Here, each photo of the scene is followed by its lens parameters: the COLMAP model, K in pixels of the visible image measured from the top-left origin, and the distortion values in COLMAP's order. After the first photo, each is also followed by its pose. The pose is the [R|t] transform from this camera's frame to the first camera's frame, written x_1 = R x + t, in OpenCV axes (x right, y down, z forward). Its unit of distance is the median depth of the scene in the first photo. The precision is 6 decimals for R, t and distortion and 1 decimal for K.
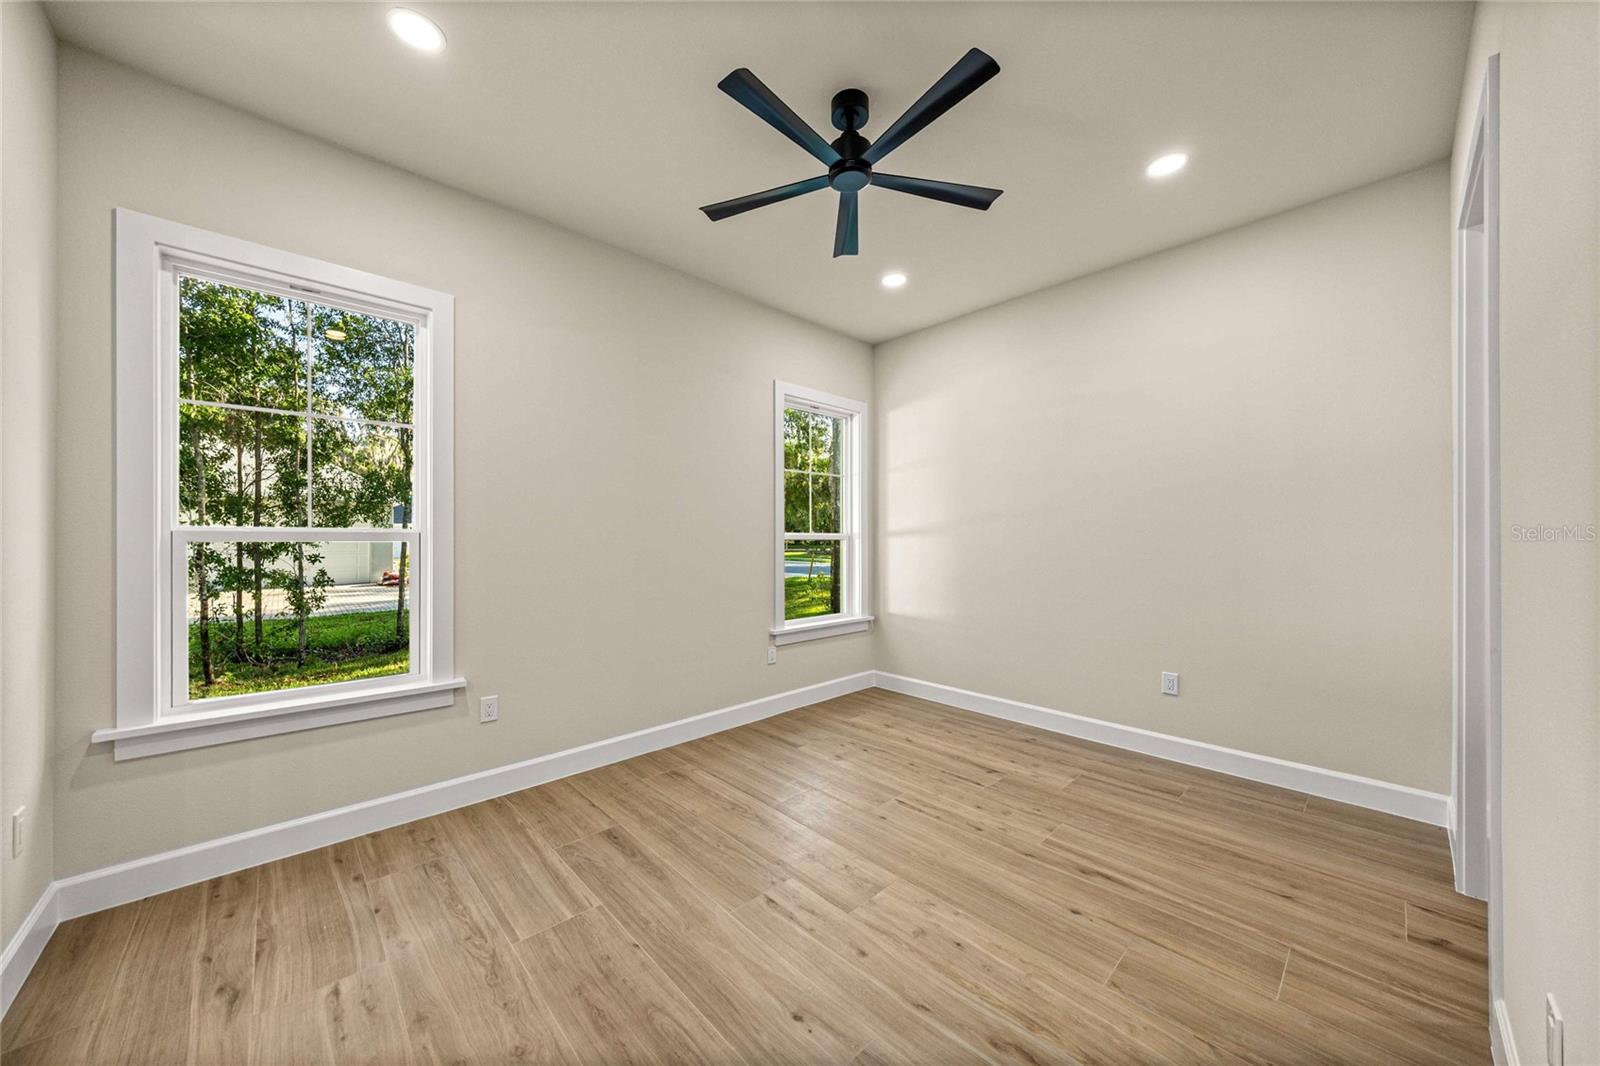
lens RADIAL K [[534.5, 0, 799.7], [0, 534.5, 537.4], [0, 0, 1]] dist [0.013162, 0.000022]
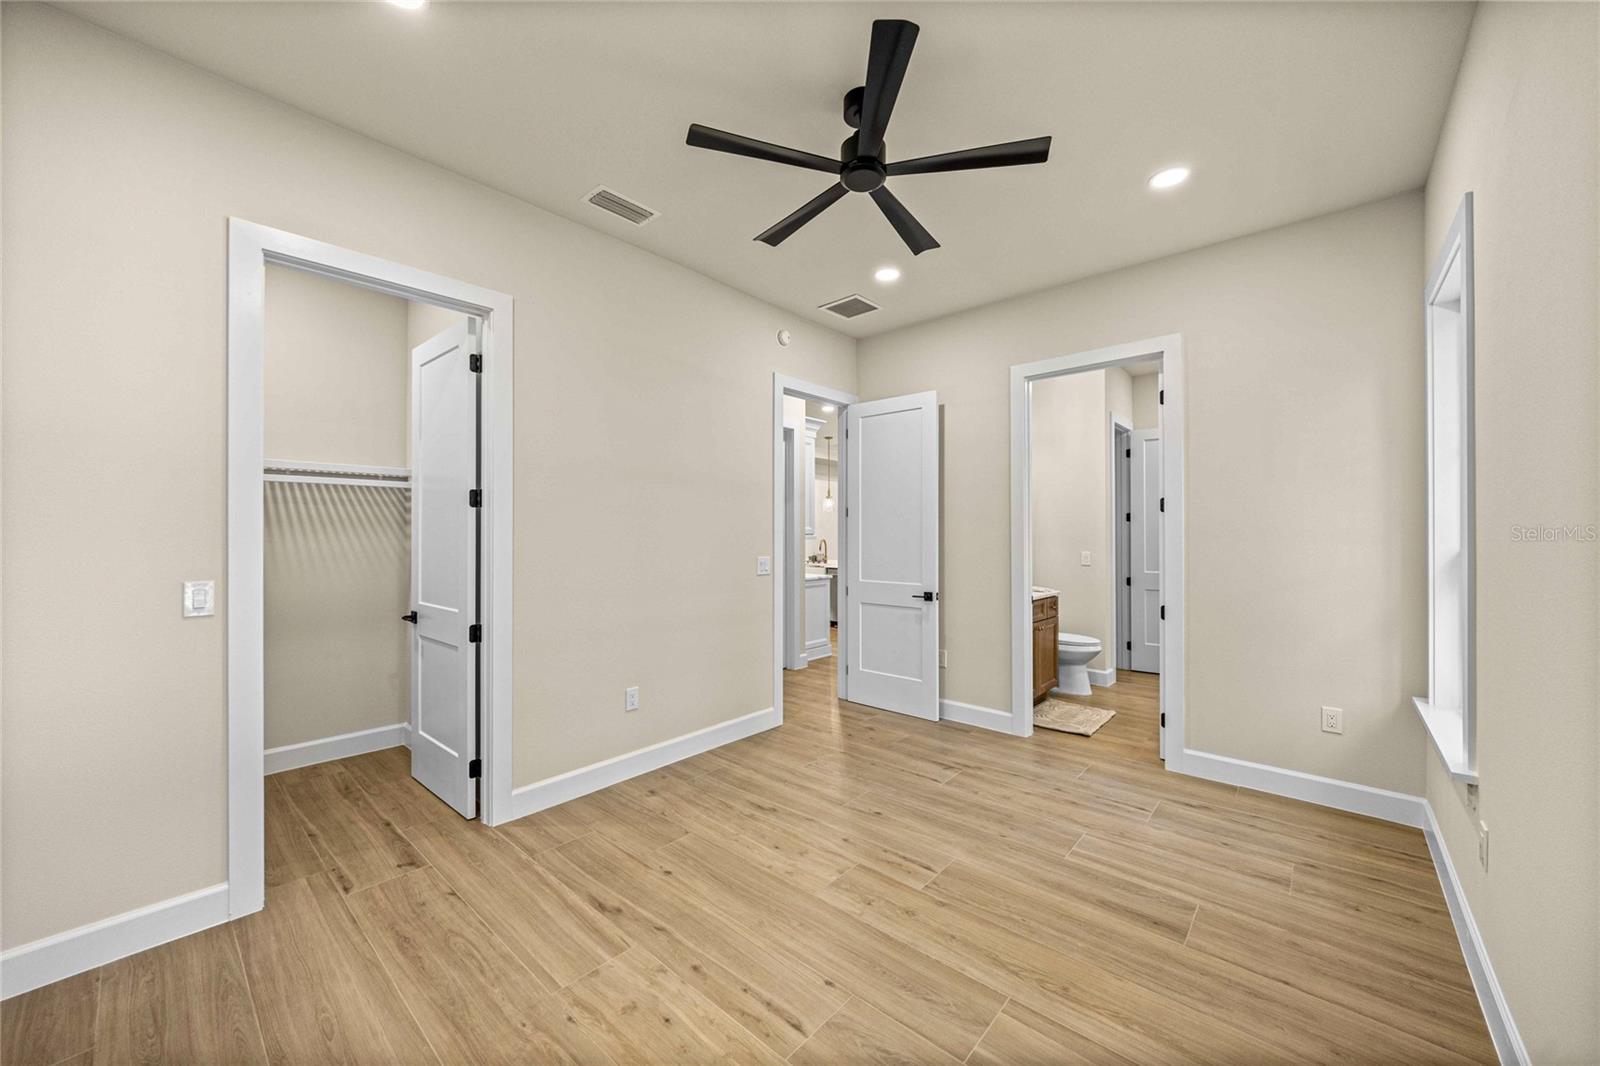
lens RADIAL K [[588.0, 0, 800.3], [0, 588.0, 533.3], [0, 0, 1]] dist [-0.000551, -0.000059]
pose [[-0.995384, 0.000024, -0.095975, 0.317894], [0.000606, 0.999982, -0.006043, -0.029899], [0.095973, -0.006073, -0.995365, 2.100500]]
